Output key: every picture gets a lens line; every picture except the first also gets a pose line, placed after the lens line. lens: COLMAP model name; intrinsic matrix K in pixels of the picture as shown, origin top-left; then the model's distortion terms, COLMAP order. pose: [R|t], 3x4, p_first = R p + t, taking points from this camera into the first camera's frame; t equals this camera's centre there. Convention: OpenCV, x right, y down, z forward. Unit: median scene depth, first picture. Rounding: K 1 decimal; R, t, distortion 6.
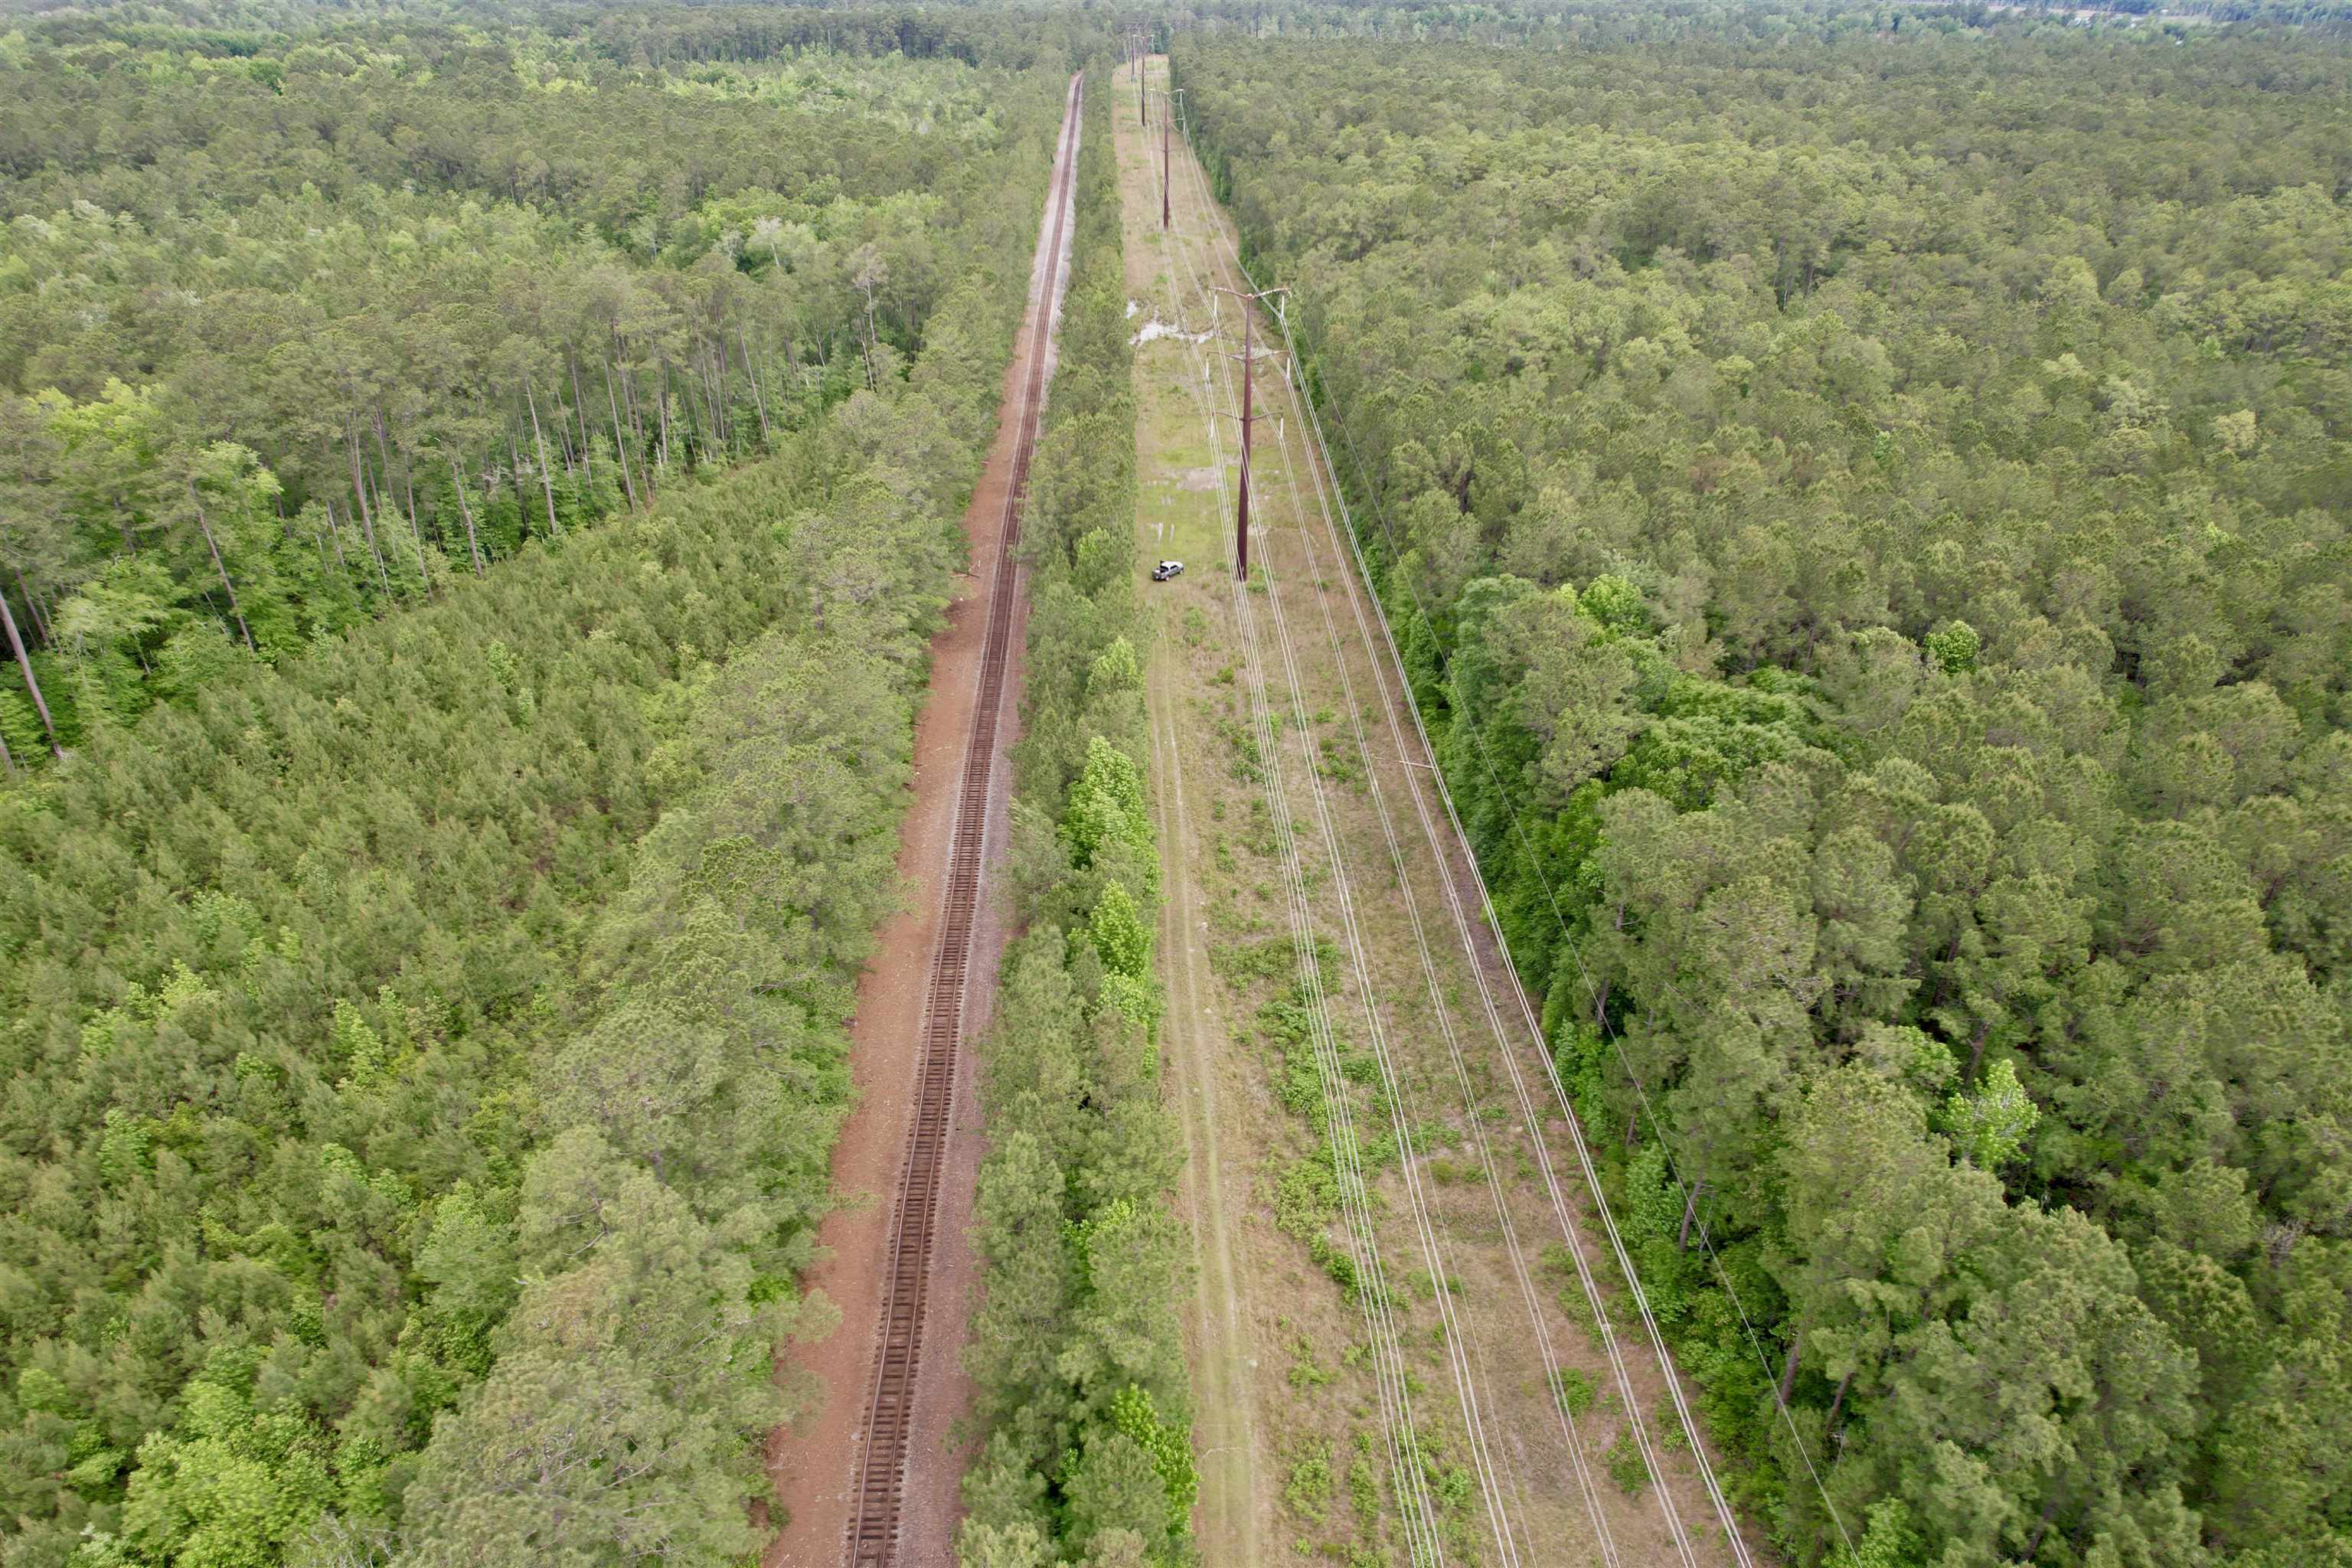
lens RADIAL K [[1491.3, 0, 1177.0], [0, 1491.3, 757.8], [0, 0, 1]] dist [-0.075325, 0.071501]
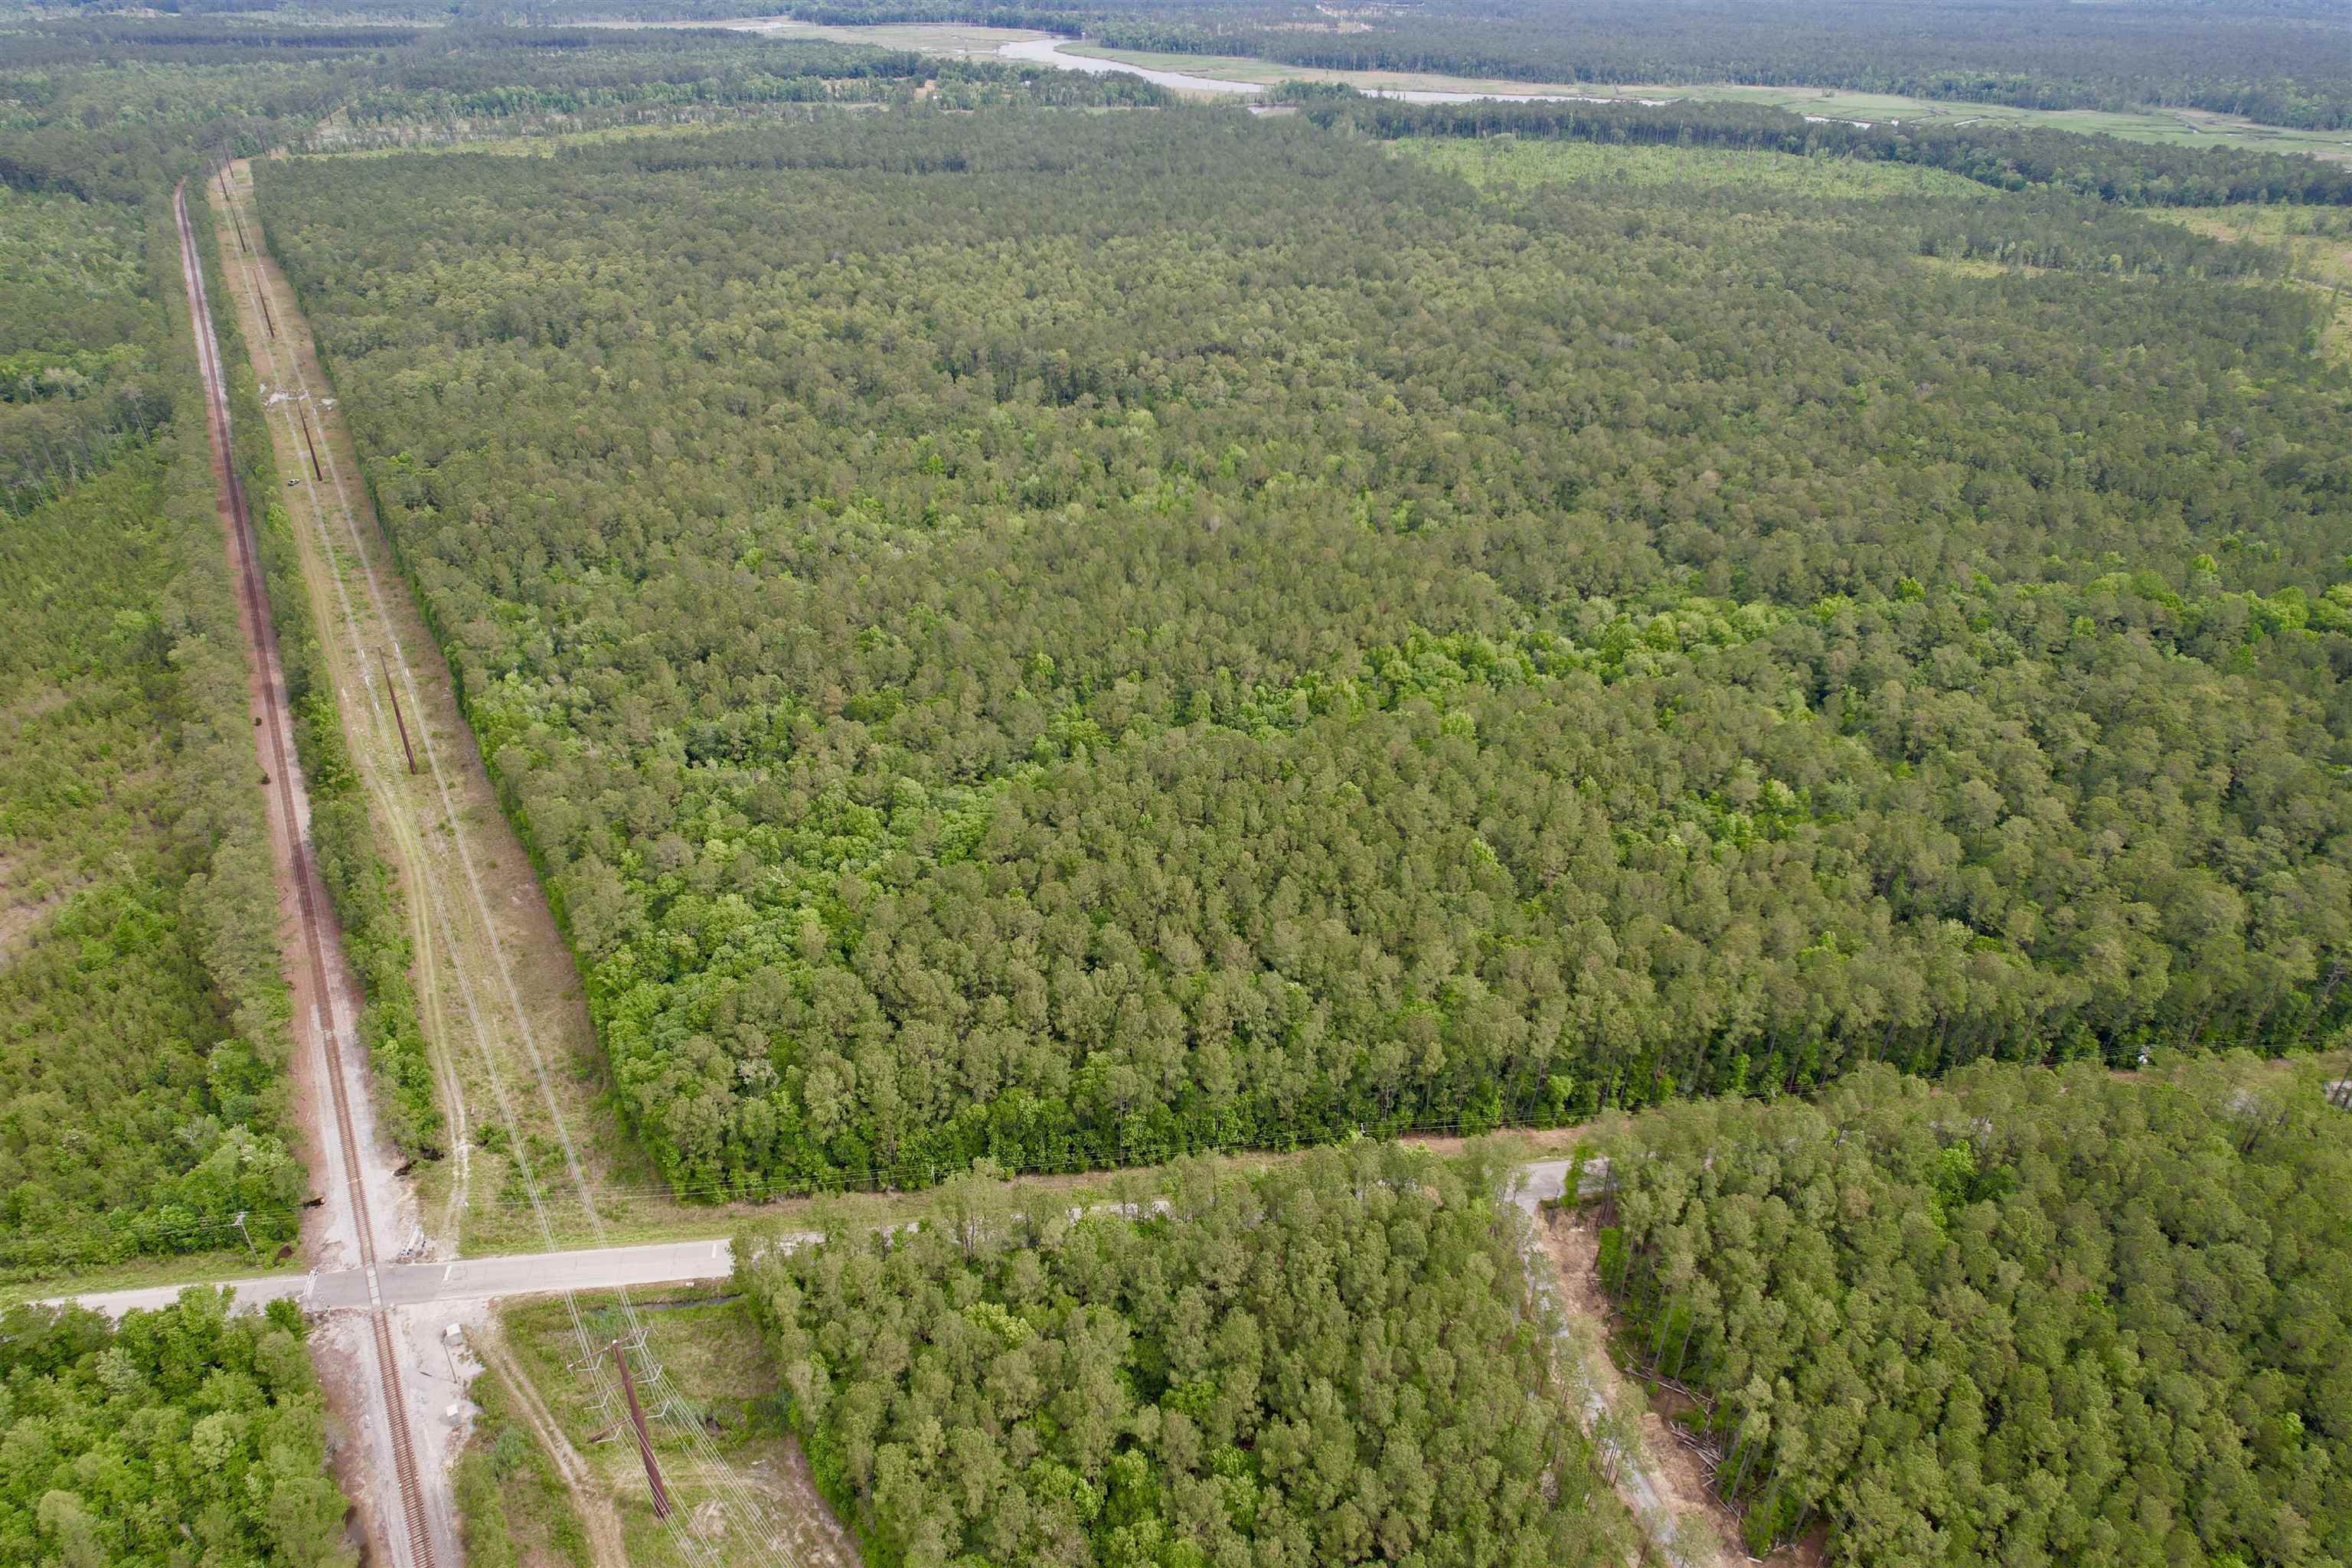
lens RADIAL K [[1491.3, 0, 1177.0], [0, 1491.3, 757.8], [0, 0, 1]] dist [-0.075325, 0.071501]
pose [[0.872982, -0.239751, 0.424761, 0.096096], [0.232305, 0.970112, 0.070128, 0.365844], [-0.428879, 0.037454, 0.902585, -1.423040]]
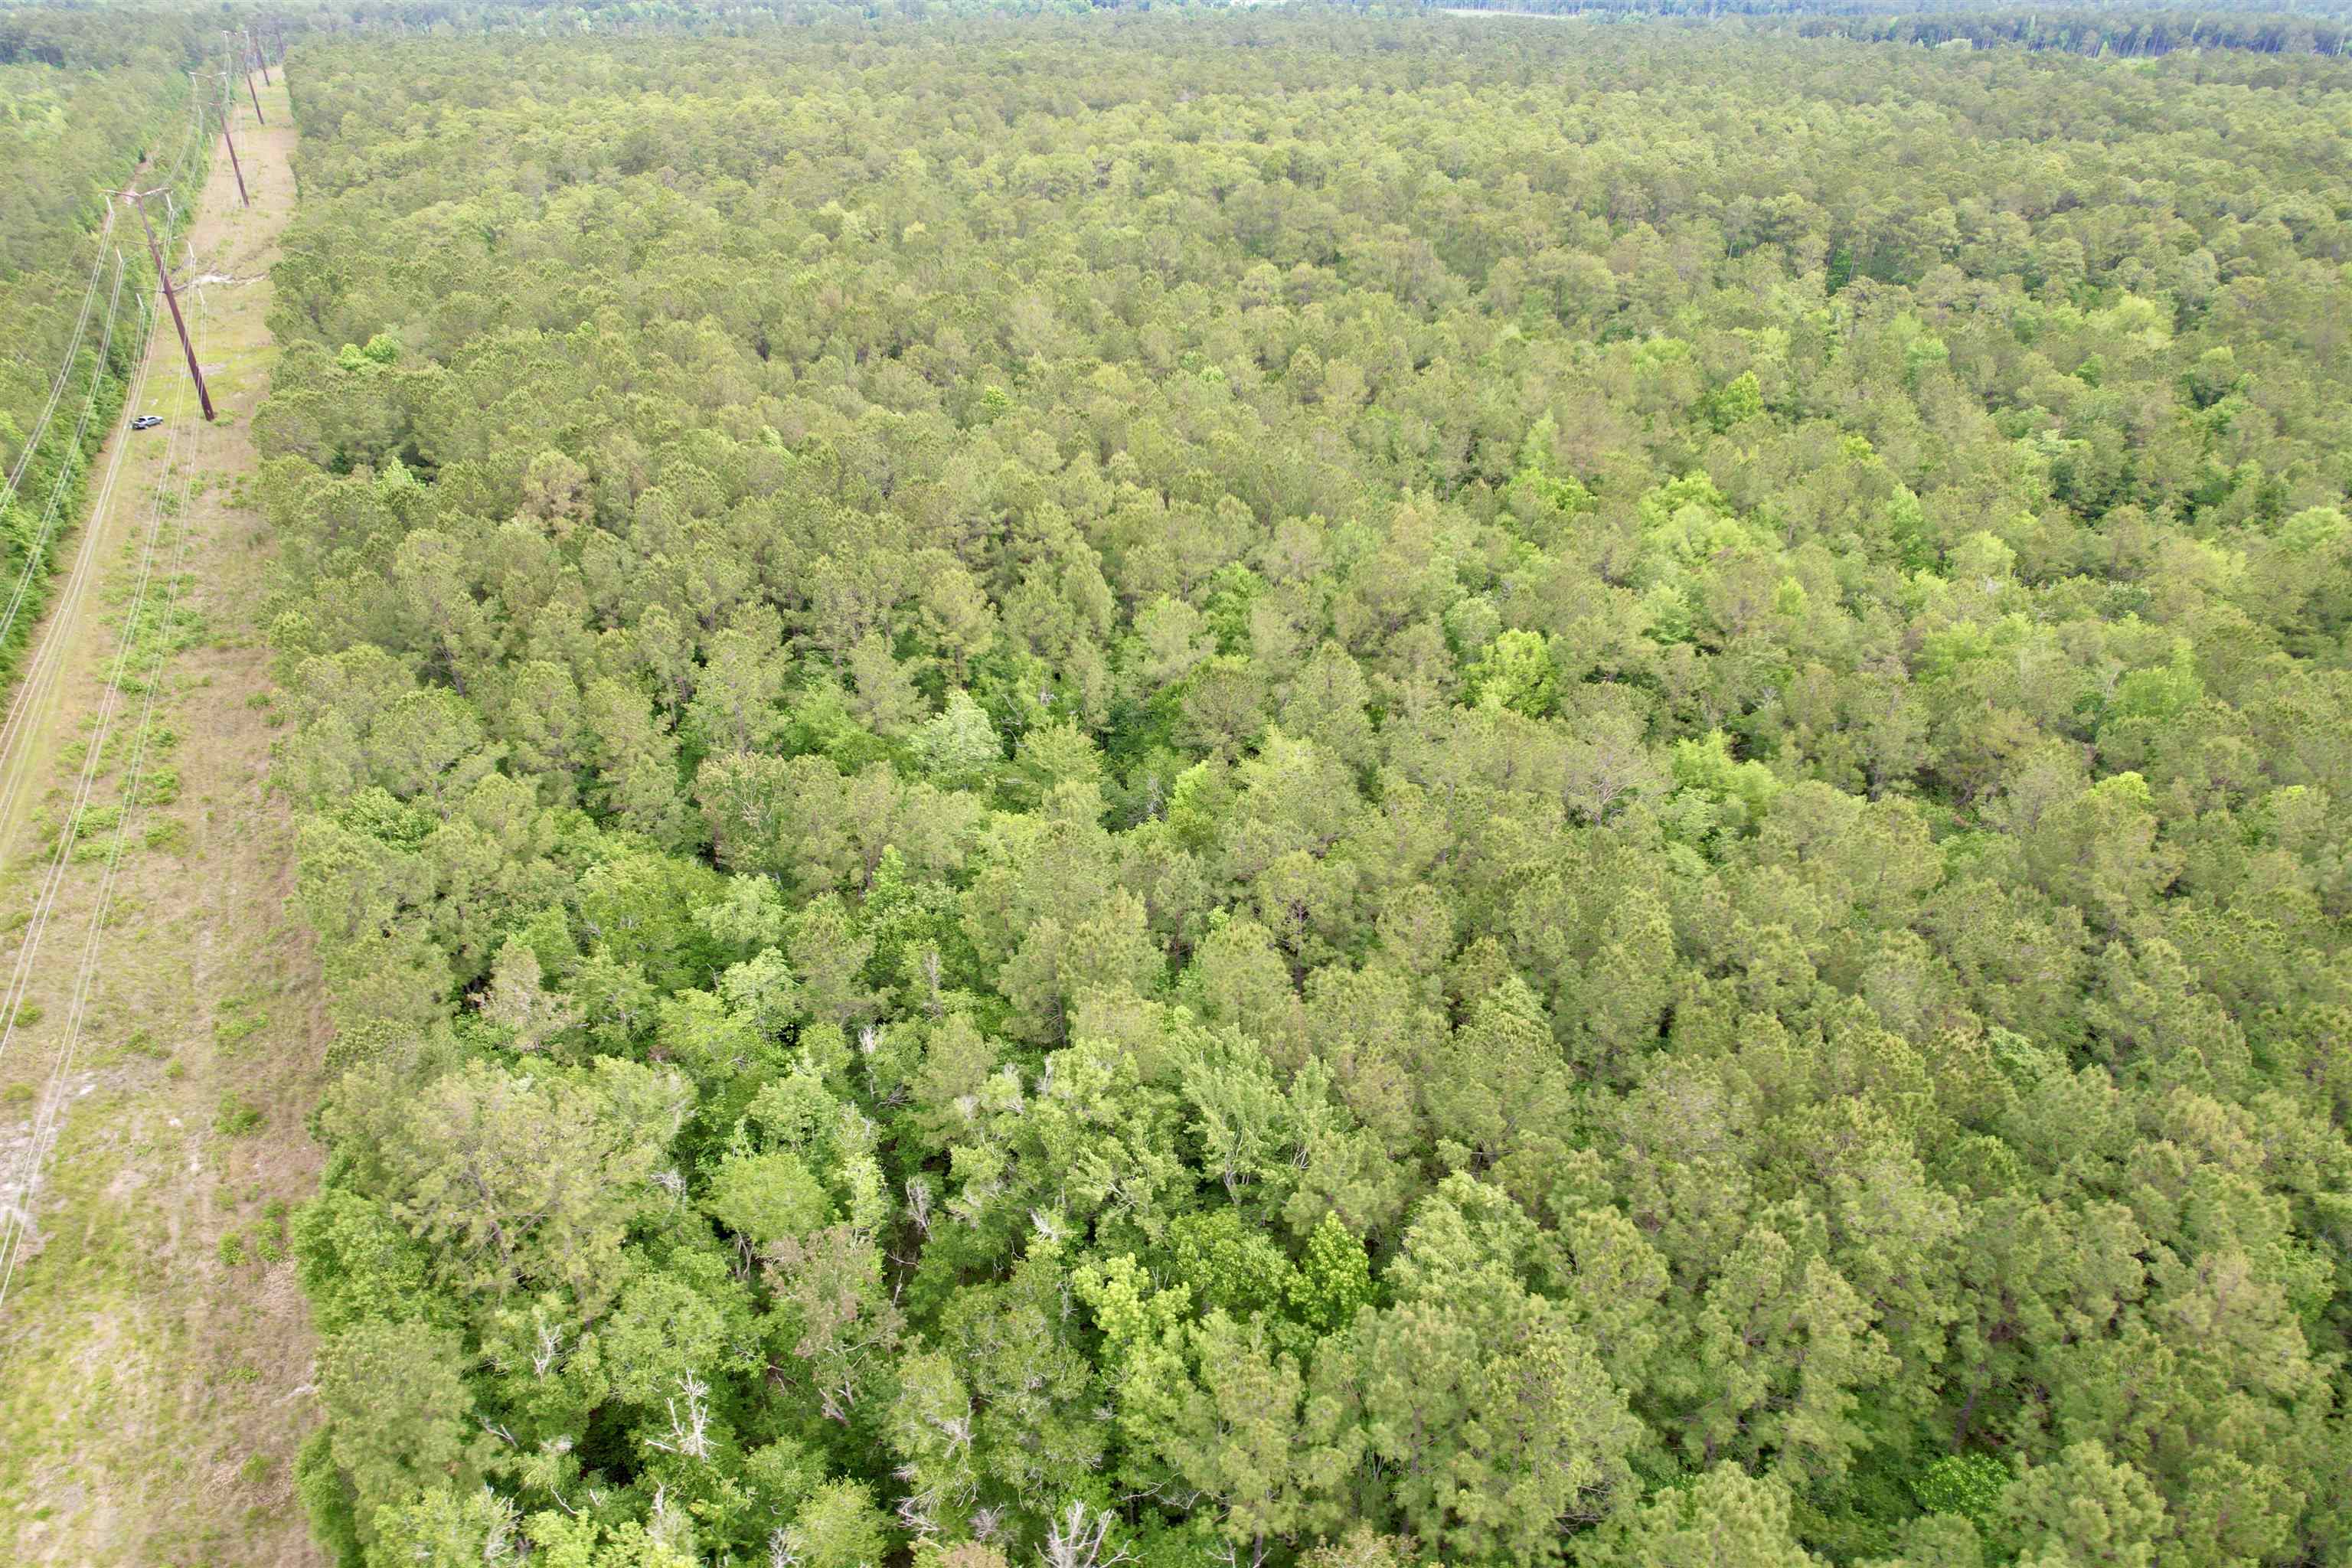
lens RADIAL K [[1491.3, 0, 1177.0], [0, 1491.3, 757.8], [0, 0, 1]] dist [-0.075325, 0.071501]
pose [[0.904683, -0.203544, 0.374325, 0.157345], [0.204126, 0.978185, 0.038560, 0.170746], [-0.374008, 0.041525, 0.926496, -0.288176]]
